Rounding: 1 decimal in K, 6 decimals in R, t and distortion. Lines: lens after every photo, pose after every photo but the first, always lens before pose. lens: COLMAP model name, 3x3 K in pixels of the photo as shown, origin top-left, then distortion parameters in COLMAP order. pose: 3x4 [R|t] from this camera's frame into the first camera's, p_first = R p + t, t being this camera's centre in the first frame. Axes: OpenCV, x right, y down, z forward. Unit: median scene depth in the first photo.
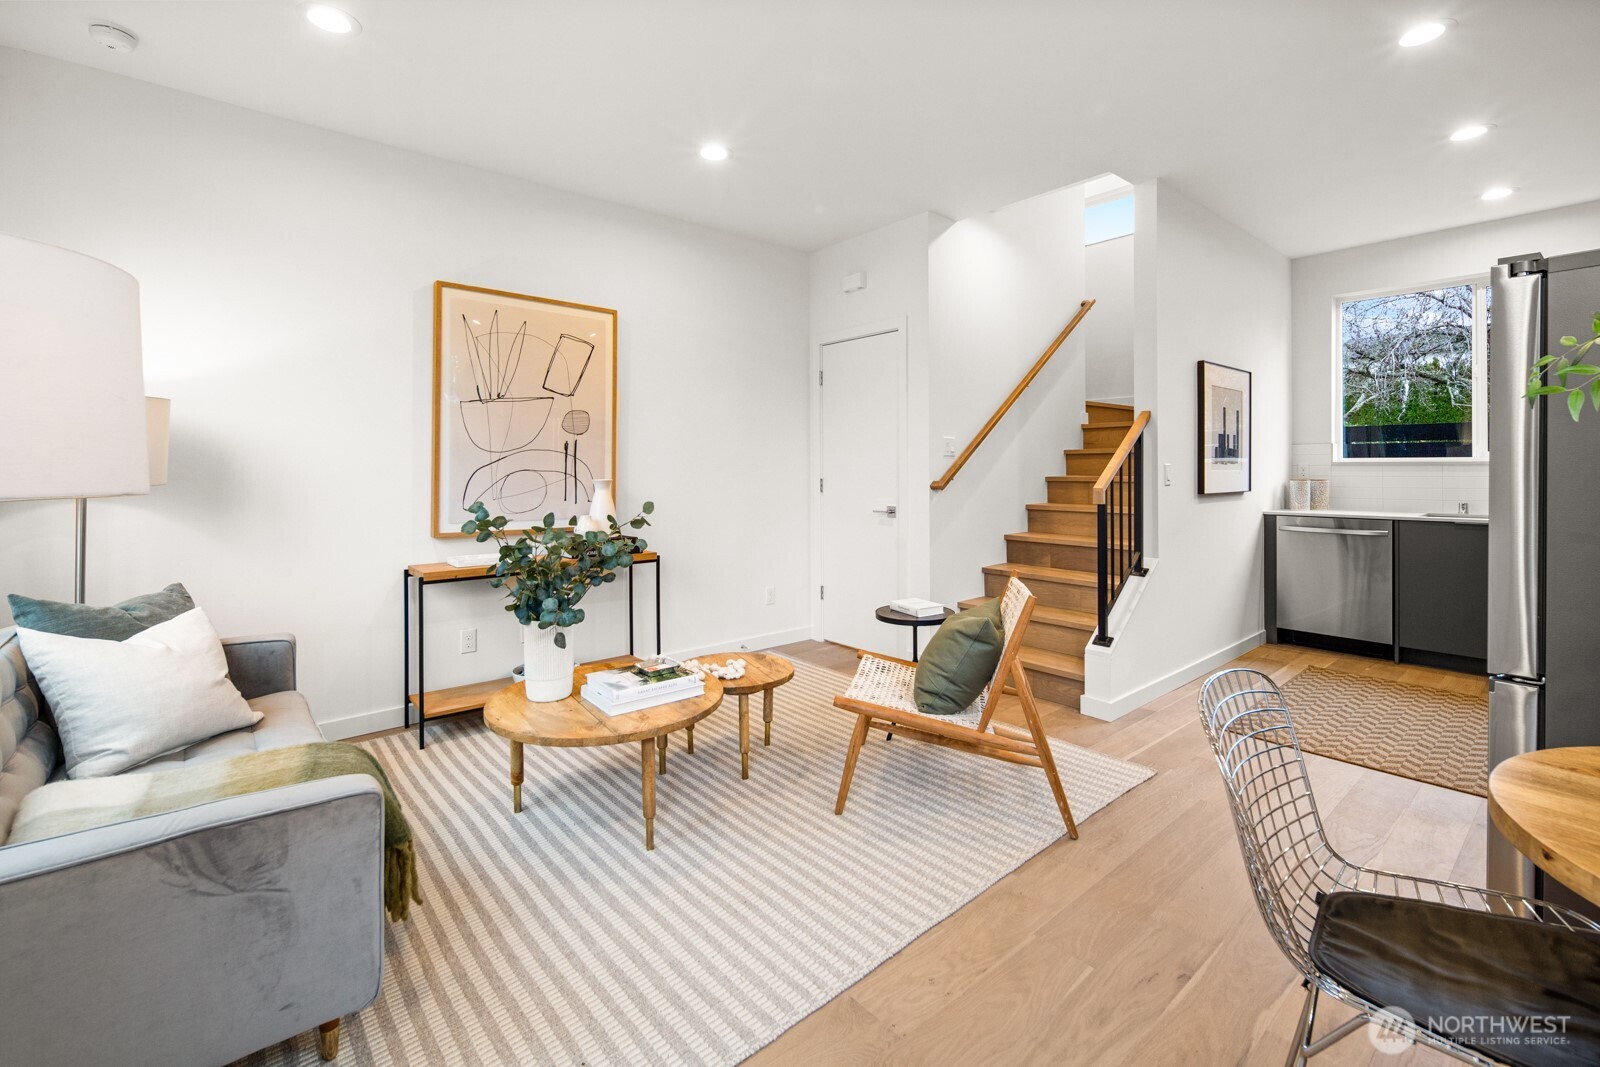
lens RADIAL K [[691.0, 0, 806.4], [0, 691.0, 469.5], [0, 0, 1]] dist [0.000486, 0.000076]
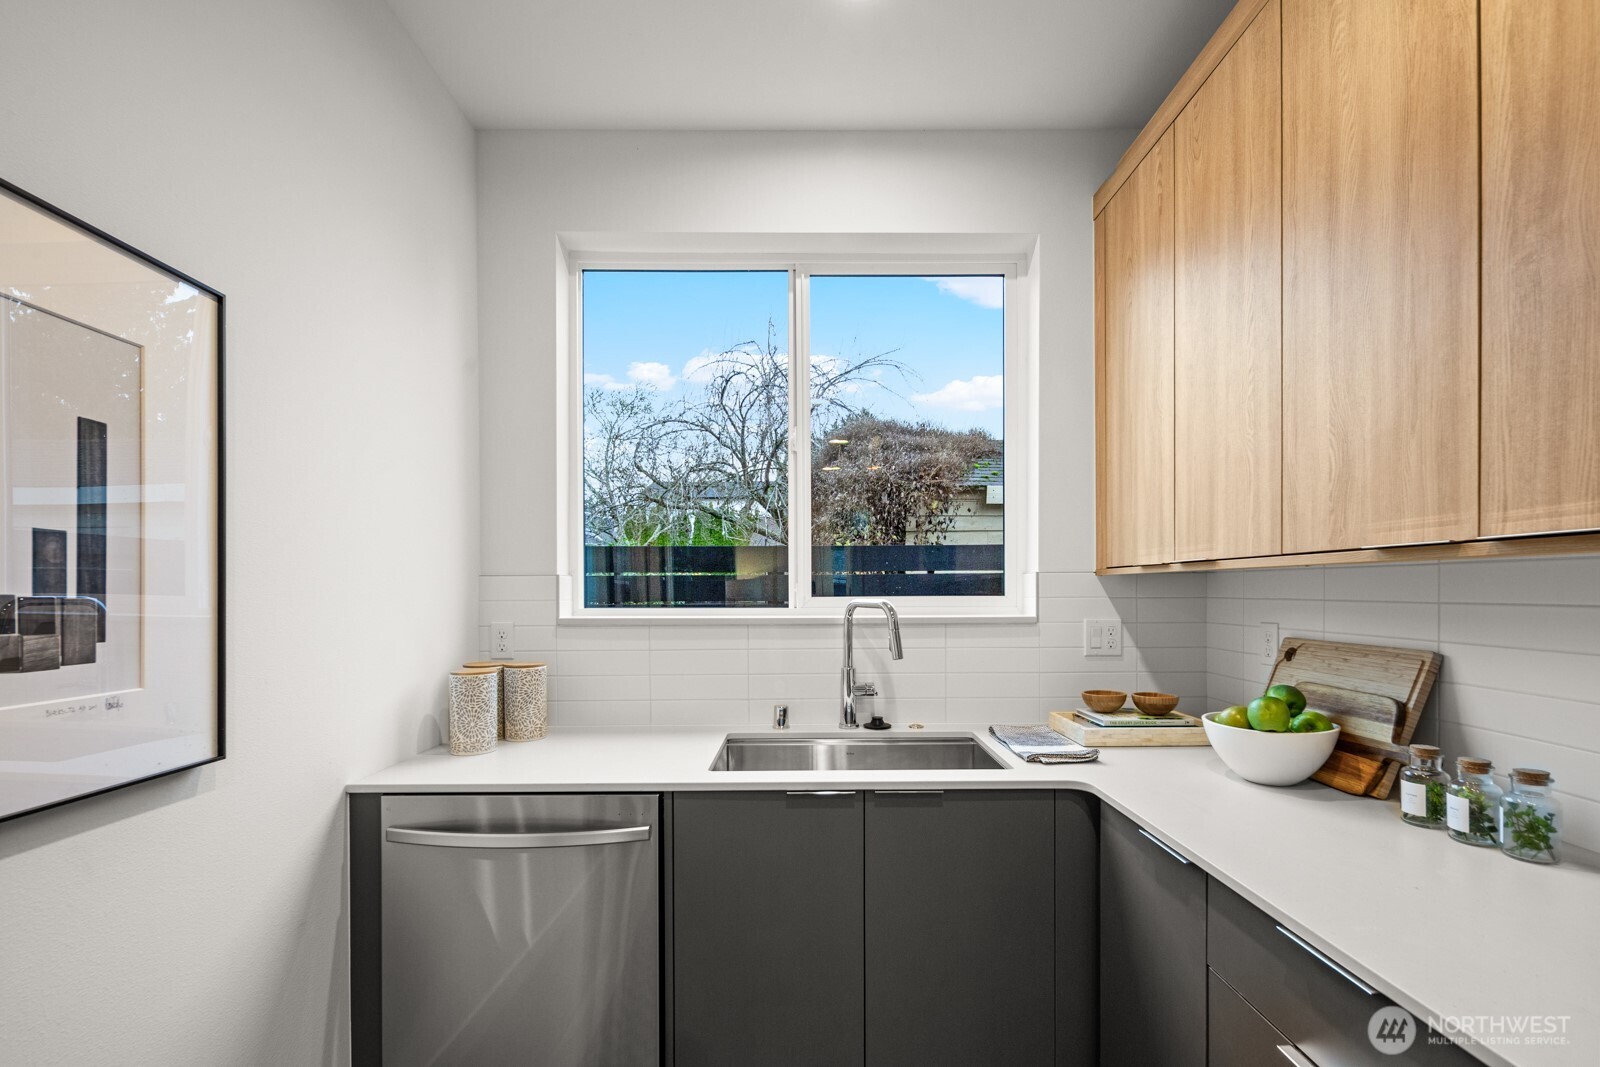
lens RADIAL K [[699.7, 0, 807.4], [0, 699.7, 594.5], [0, 0, 1]] dist [0.000093, -0.000337]
pose [[0.639539, -0.001041, 0.768758, 0.634905], [0.003552, 0.999992, -0.001601, -0.029251], [-0.768750, 0.003755, 0.639538, 0.727824]]
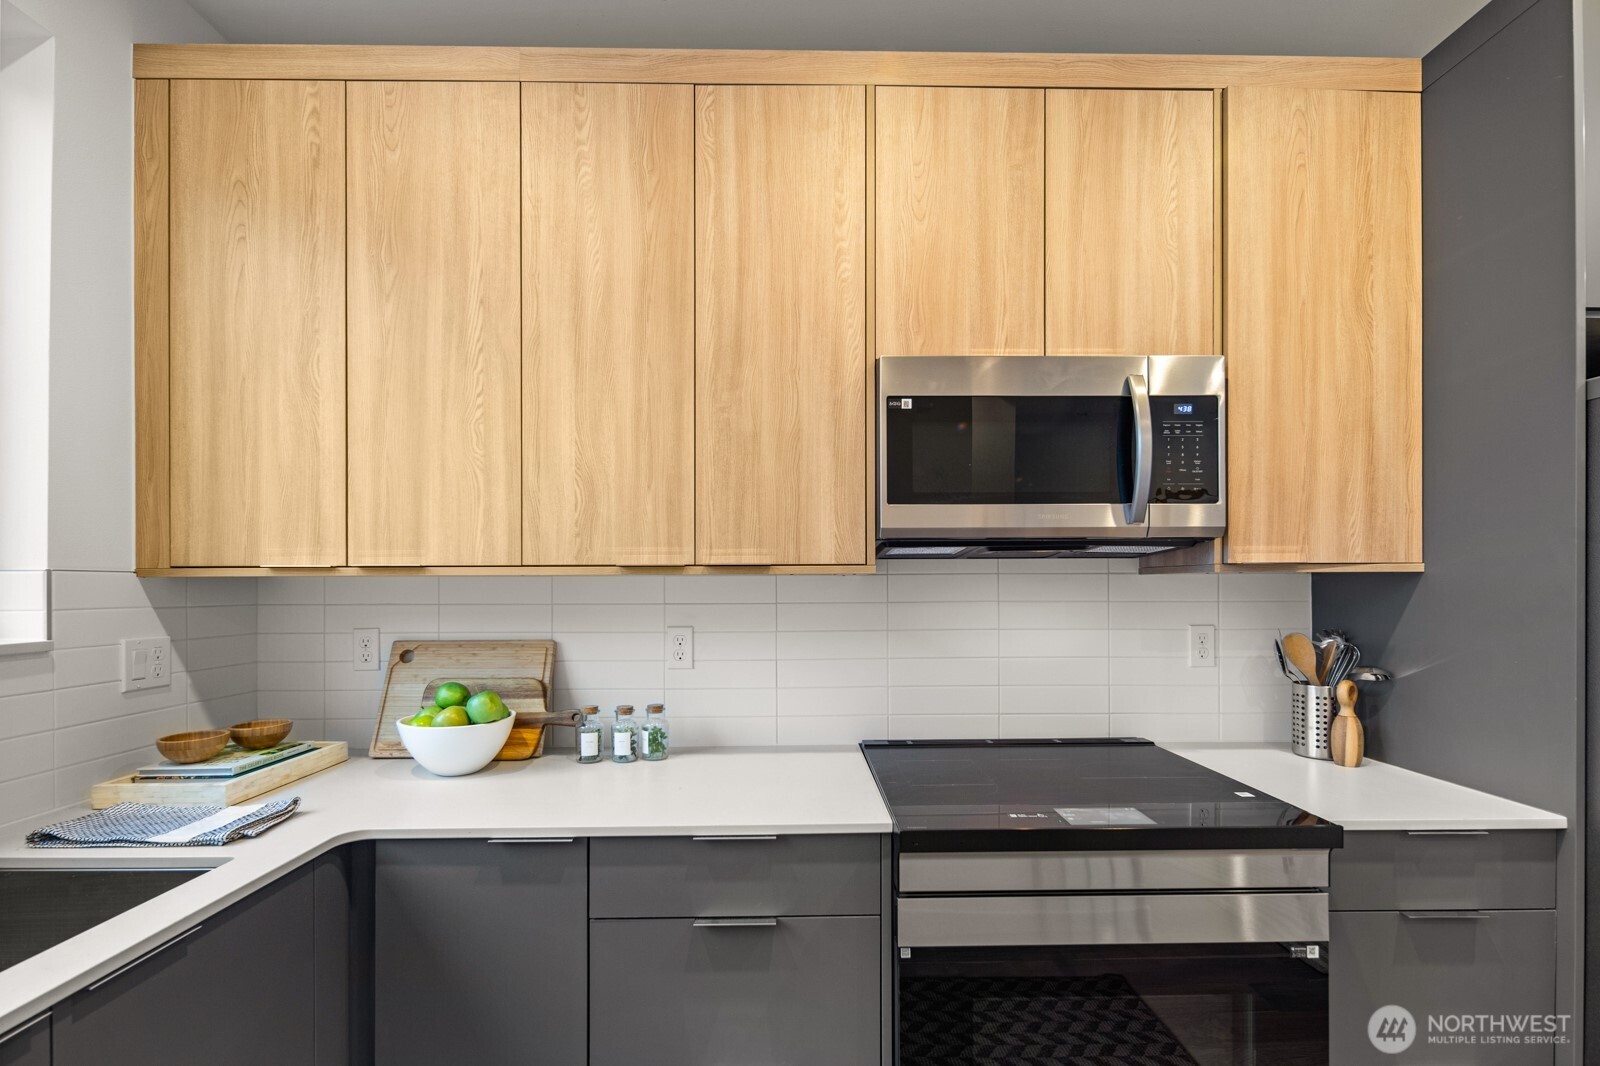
lens RADIAL K [[693.5, 0, 801.2], [0, 693.5, 586.2], [0, 0, 1]] dist [0.001149, -0.000113]
pose [[-0.773320, 0.010998, 0.633921, 0.669494], [0.011810, 0.999926, -0.002941, -0.033446], [-0.633907, 0.005212, -0.773392, 0.962713]]
